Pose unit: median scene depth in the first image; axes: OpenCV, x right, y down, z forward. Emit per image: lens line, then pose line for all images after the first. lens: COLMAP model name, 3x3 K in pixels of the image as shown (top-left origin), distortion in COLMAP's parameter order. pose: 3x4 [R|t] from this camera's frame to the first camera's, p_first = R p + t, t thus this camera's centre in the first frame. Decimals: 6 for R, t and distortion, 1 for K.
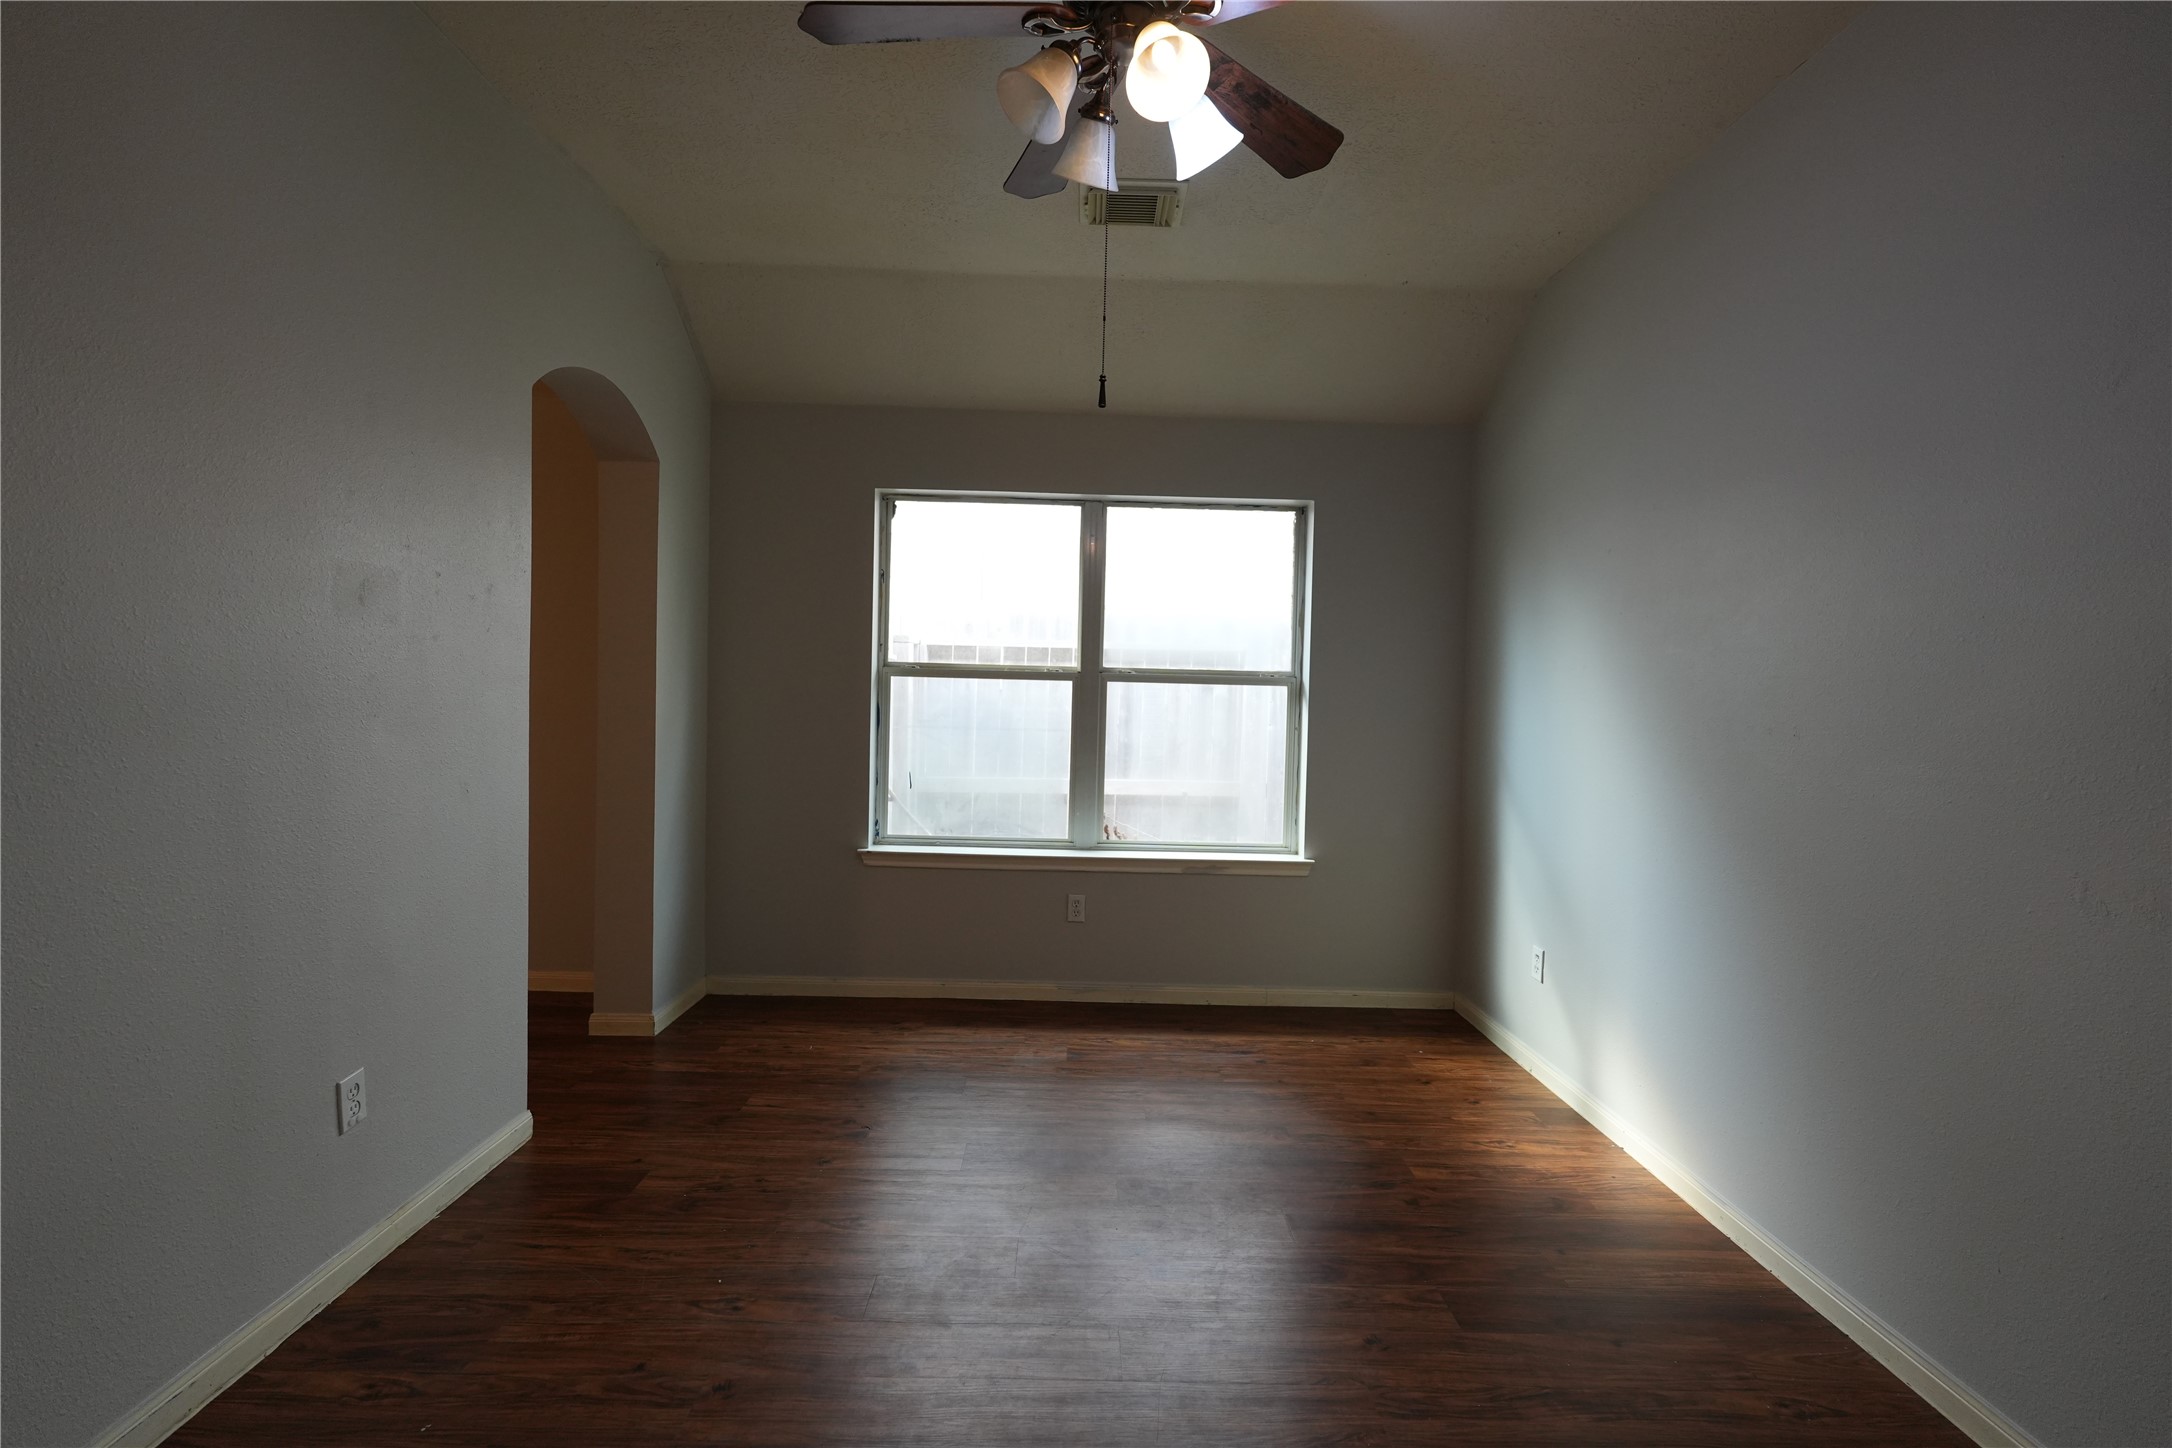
lens RADIAL K [[944.9, 0, 1089.8], [0, 944.9, 721.8], [0, 0, 1]] dist [0.000335, 0.000604]
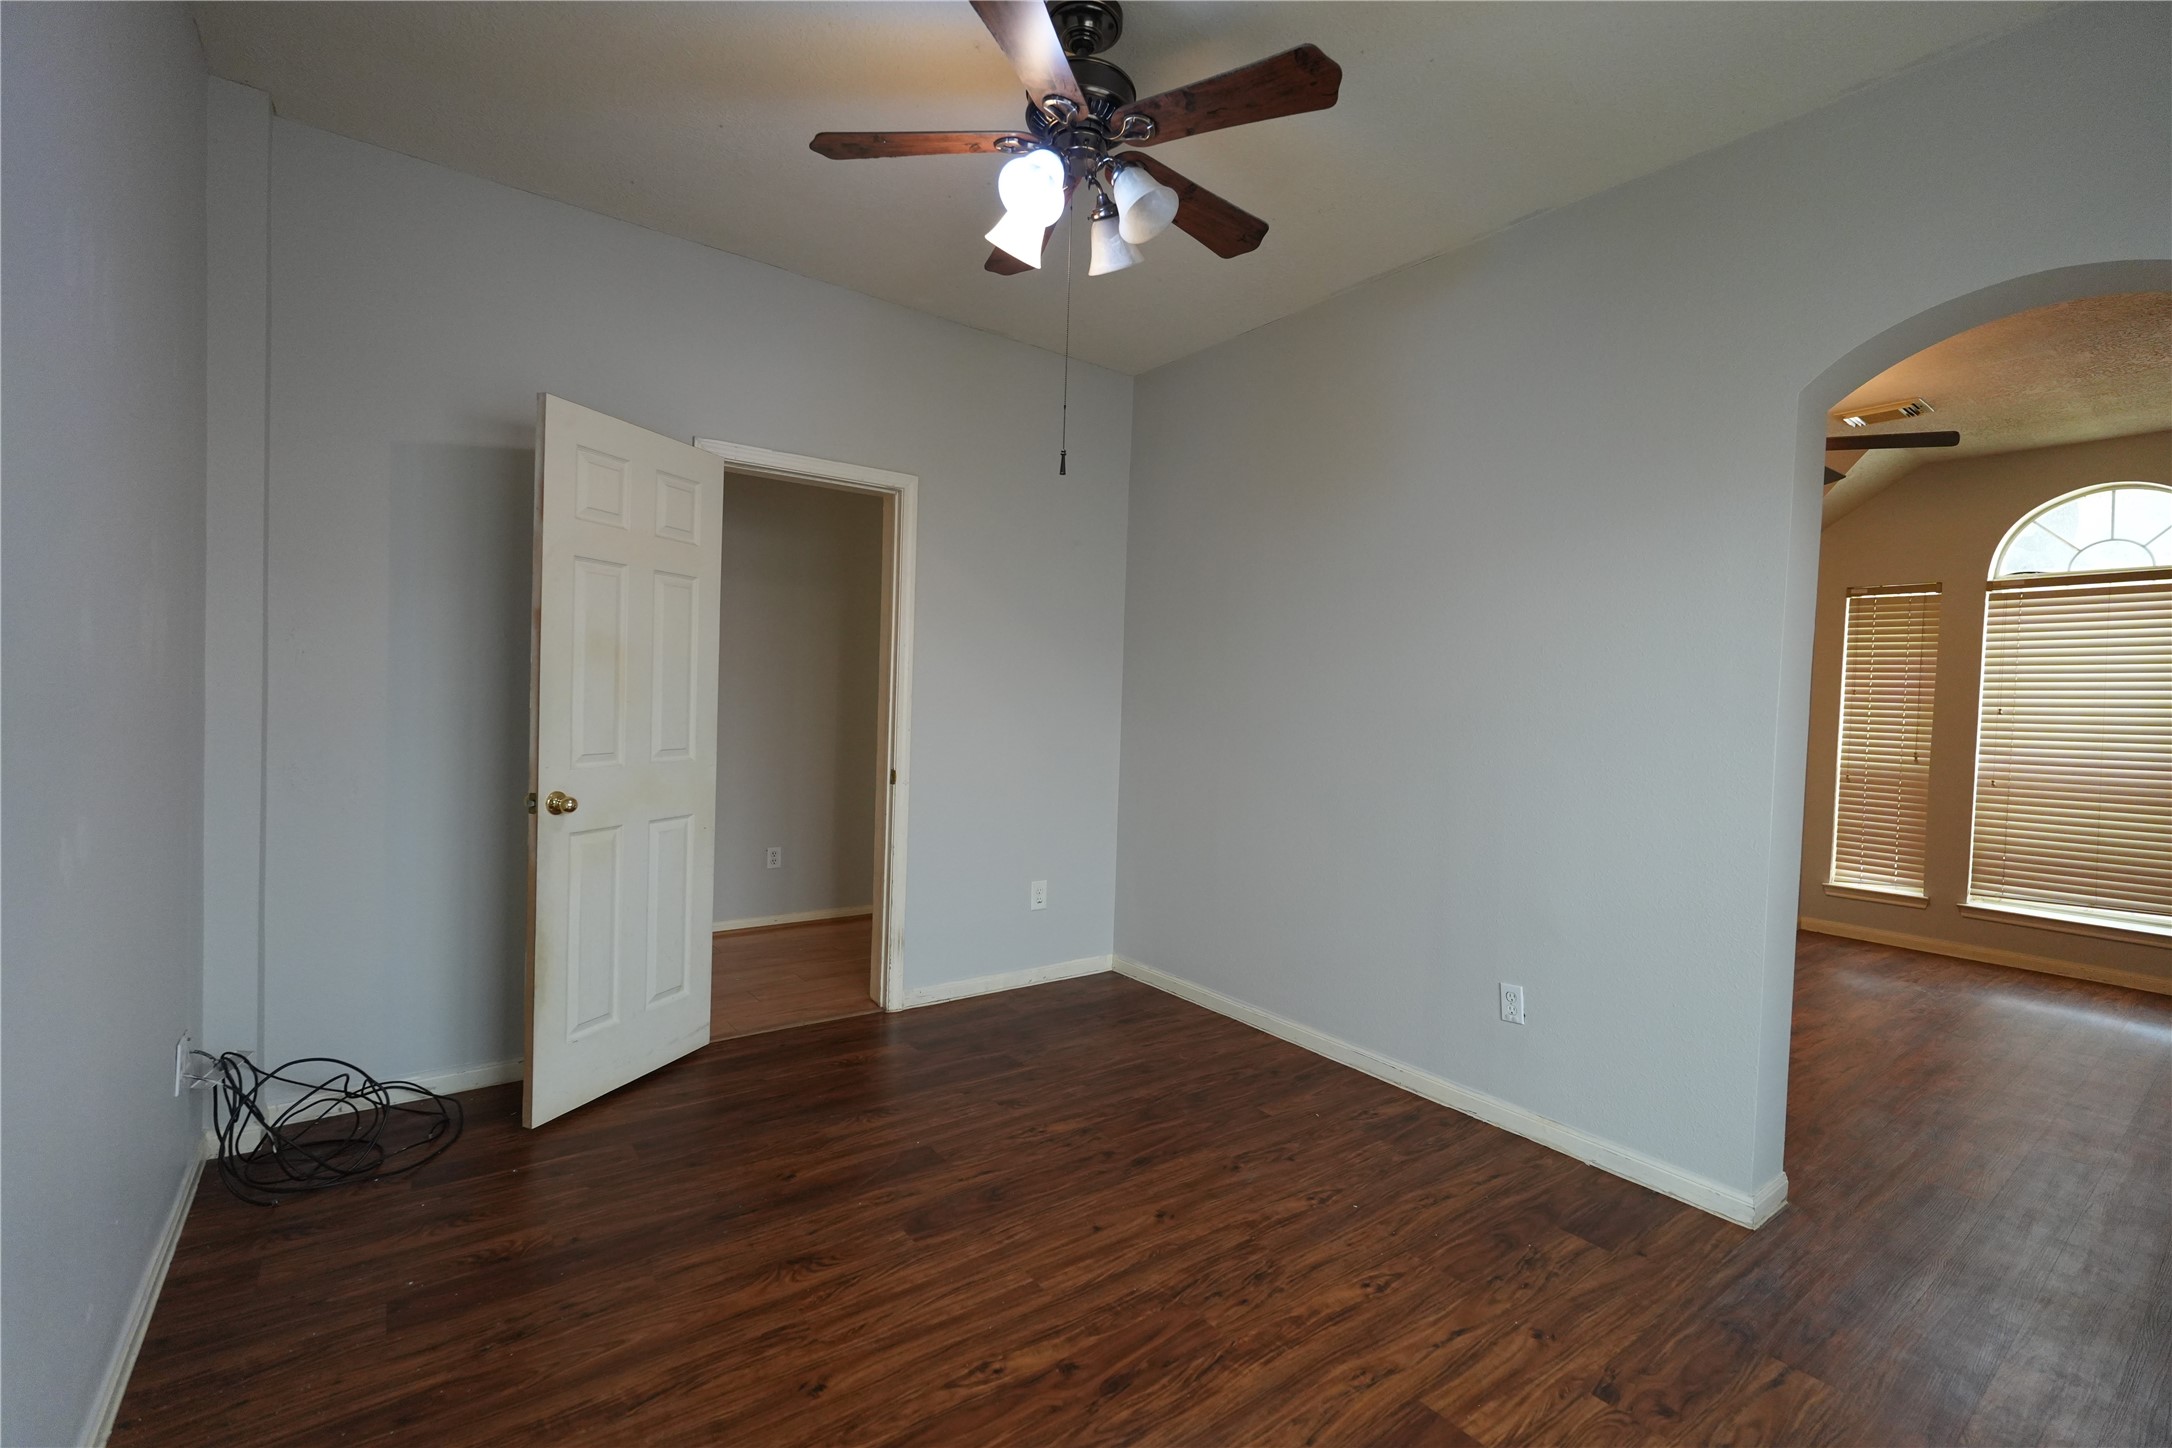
lens RADIAL K [[944.9, 0, 1088.9], [0, 944.9, 720.8], [0, 0, 1]] dist [0.000335, 0.000604]
pose [[-0.806406, -0.037092, -0.590198, 0.634273], [-0.071543, 0.996820, 0.035104, -0.038760], [0.587019, 0.070533, -0.806495, 1.799581]]
